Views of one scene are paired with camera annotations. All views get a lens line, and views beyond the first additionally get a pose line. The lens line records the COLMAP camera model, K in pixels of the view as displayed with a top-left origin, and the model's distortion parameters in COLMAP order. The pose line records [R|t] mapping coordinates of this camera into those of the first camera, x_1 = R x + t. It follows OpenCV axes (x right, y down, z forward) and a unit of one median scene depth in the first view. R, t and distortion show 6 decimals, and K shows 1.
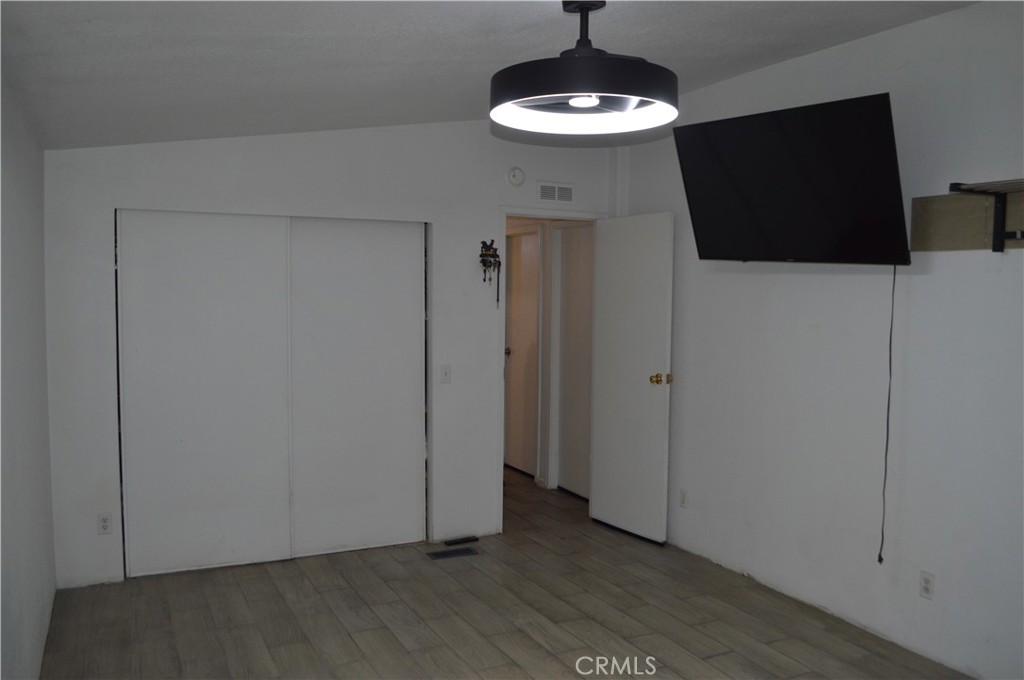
lens RADIAL K [[818.0, 0, 524.3], [0, 818.0, 342.9], [0, 0, 1]] dist [-0.080454, 0.014004]
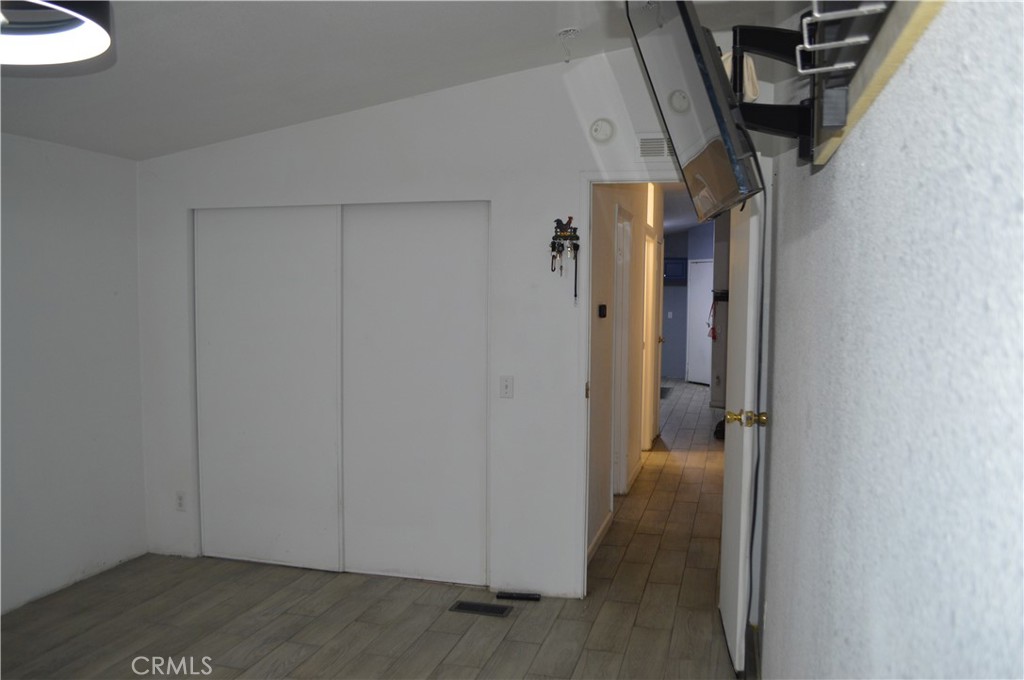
lens RADIAL K [[818.0, 0, 524.3], [0, 818.0, 342.9], [0, 0, 1]] dist [-0.080454, 0.014004]
pose [[0.753513, 0.036081, -0.656442, 0.452174], [-0.038923, 0.999190, 0.010242, -0.014263], [0.656280, 0.017833, 0.754307, 0.407550]]
